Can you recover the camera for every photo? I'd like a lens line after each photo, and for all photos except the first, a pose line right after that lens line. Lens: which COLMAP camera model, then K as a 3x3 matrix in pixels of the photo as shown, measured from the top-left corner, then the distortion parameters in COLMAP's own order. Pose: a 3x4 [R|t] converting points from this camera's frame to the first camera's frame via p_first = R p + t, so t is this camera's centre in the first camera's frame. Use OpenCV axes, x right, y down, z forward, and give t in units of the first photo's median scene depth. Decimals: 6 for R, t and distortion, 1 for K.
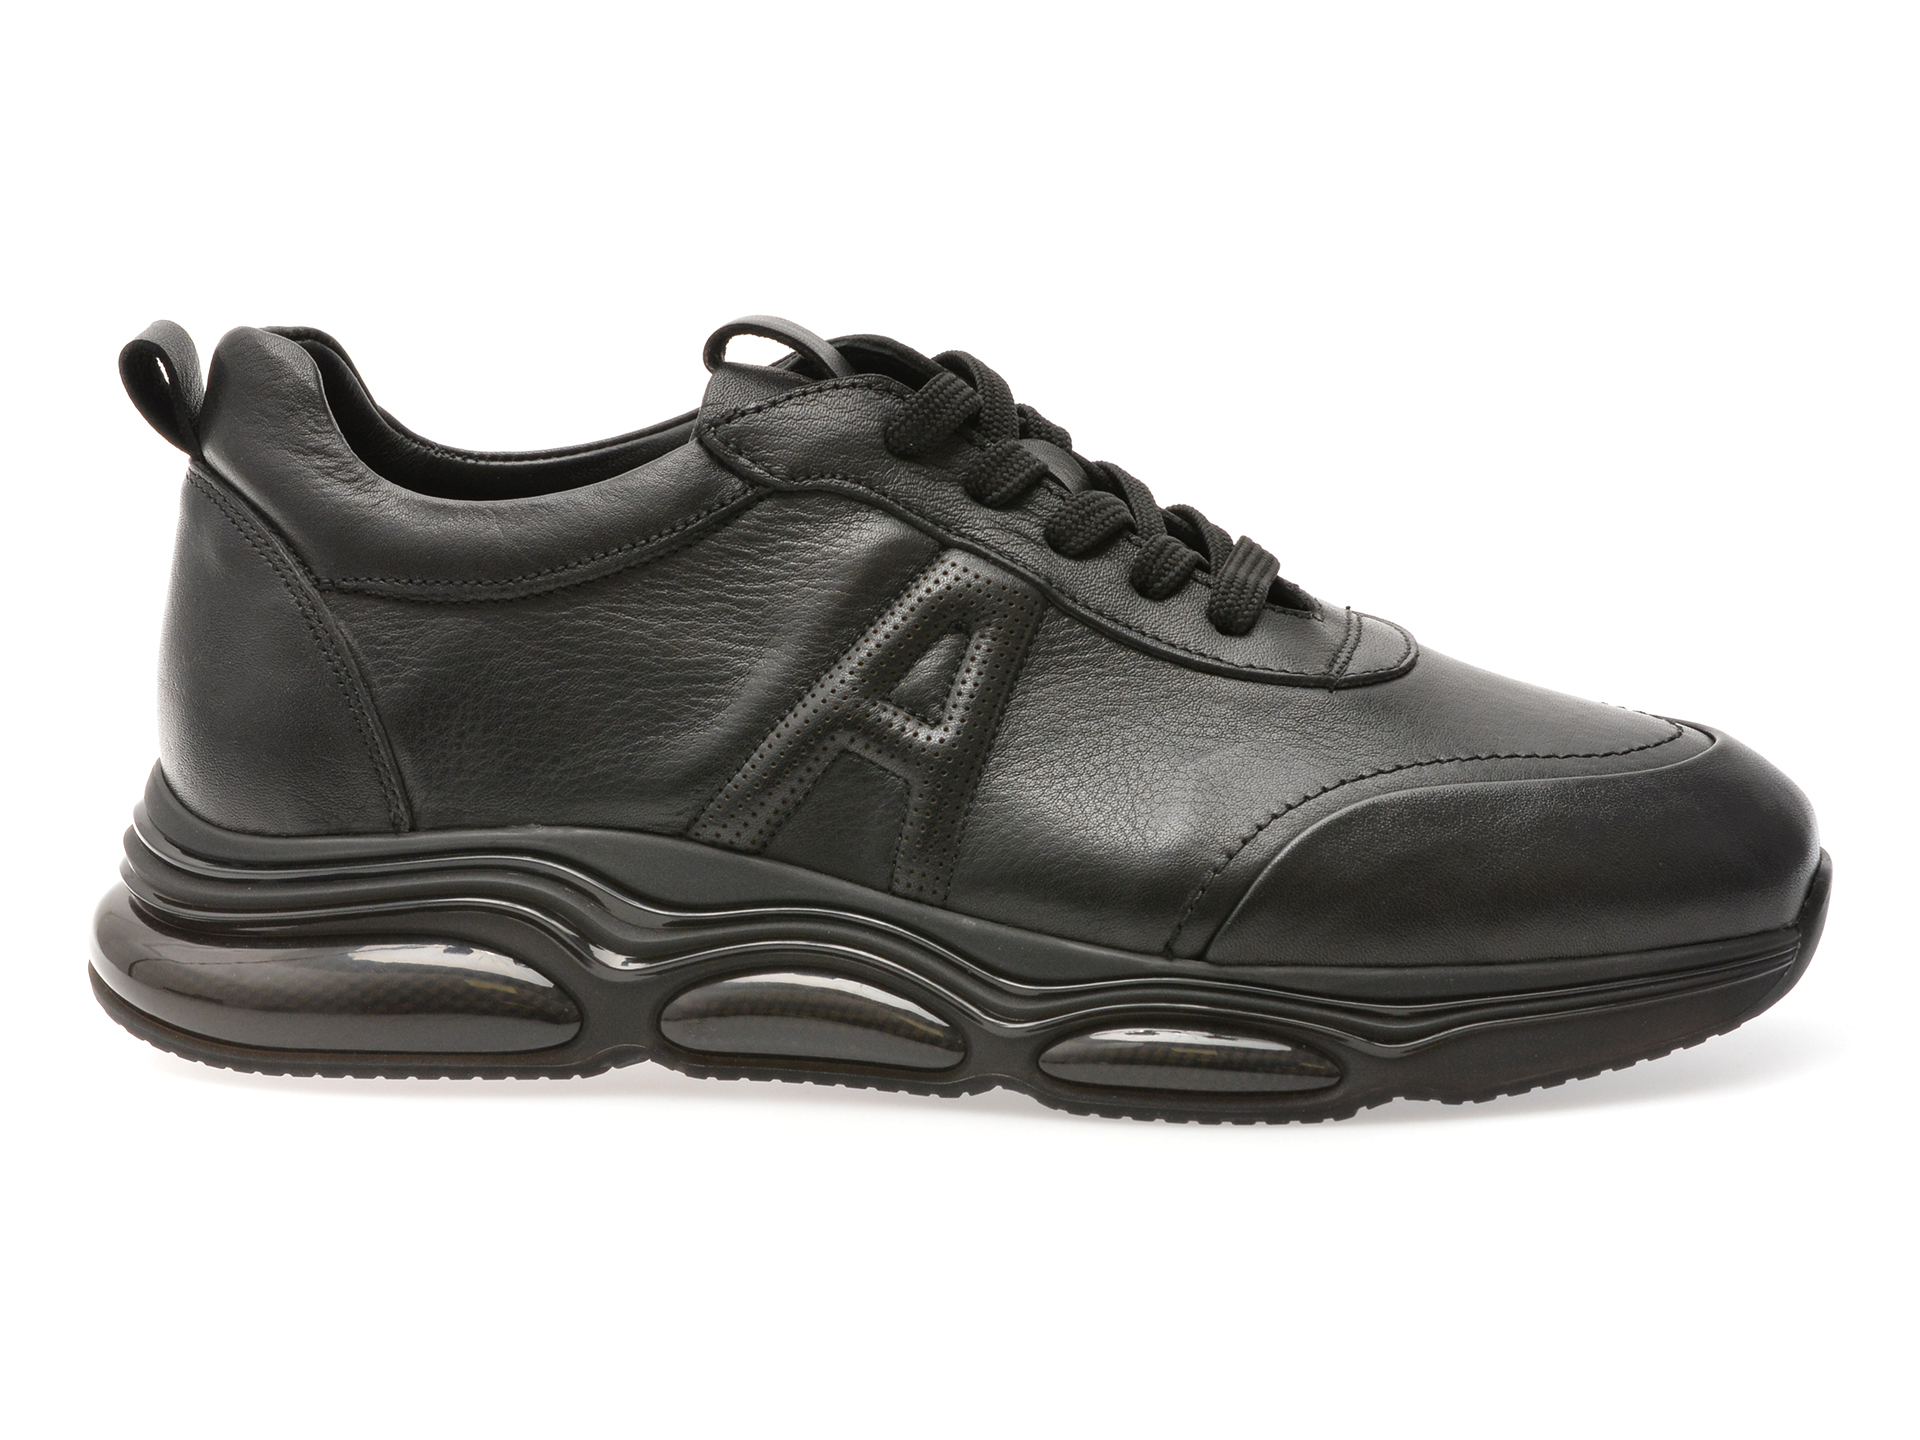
lens RADIAL K [[5106.4, 0, 962.3], [0, 5106.4, 727.3], [0, 0, 1]] dist [-0.003952, 0.000000]
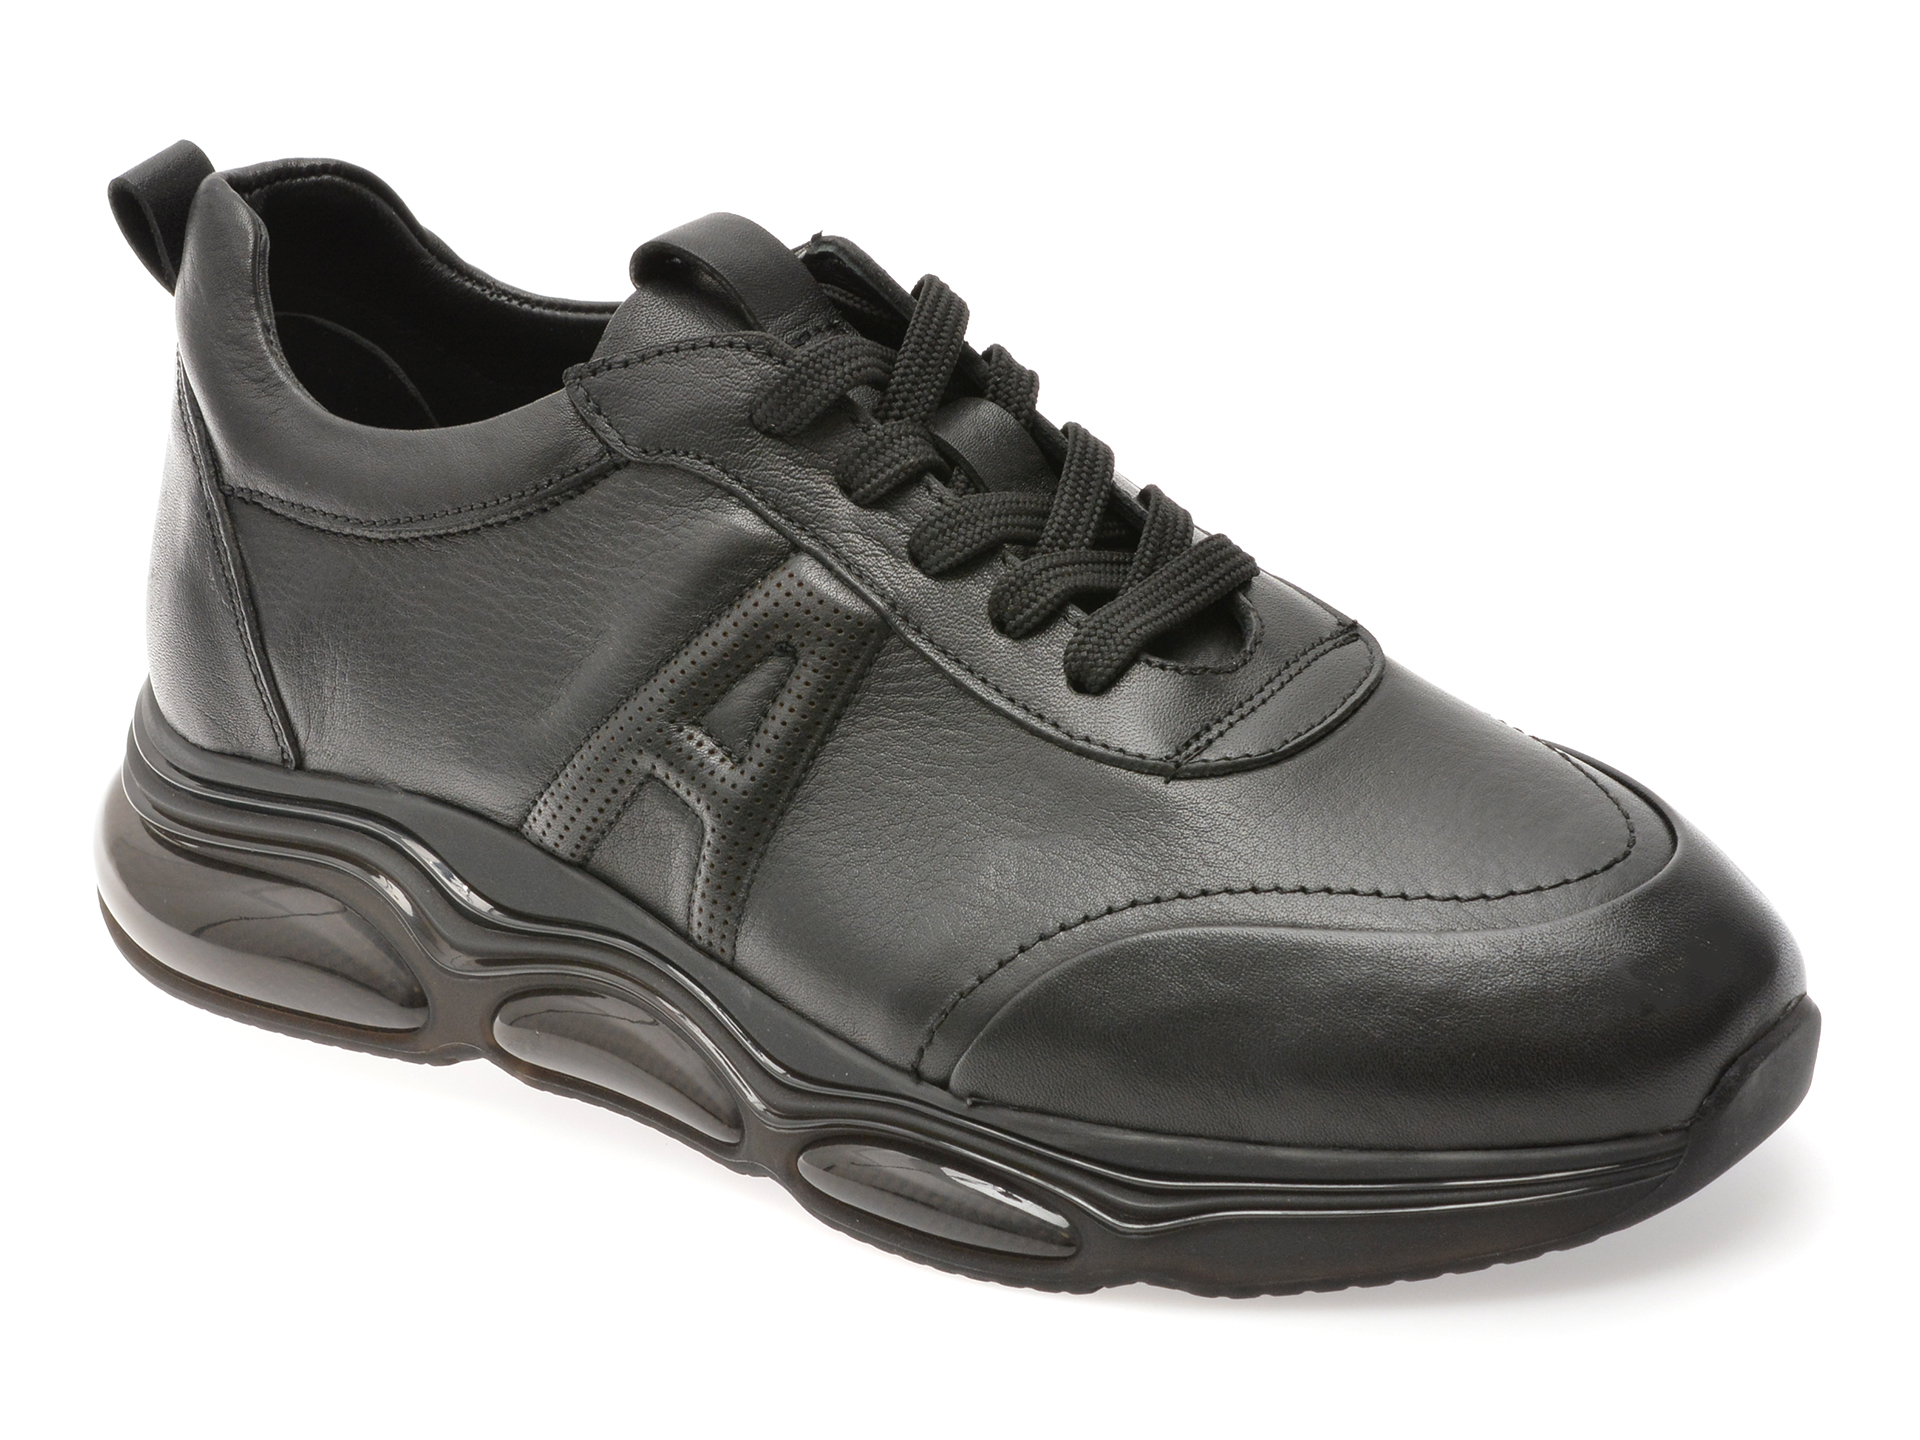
lens RADIAL K [[5757.9, 0, 962.5], [0, 5757.9, 715.5], [0, 0, 1]] dist [0.008822, 0.000000]
pose [[0.905091, 0.131853, -0.404258, 0.424485], [-0.044393, 0.974815, 0.218554, -0.224281], [0.422894, -0.179865, 0.888150, 0.135443]]
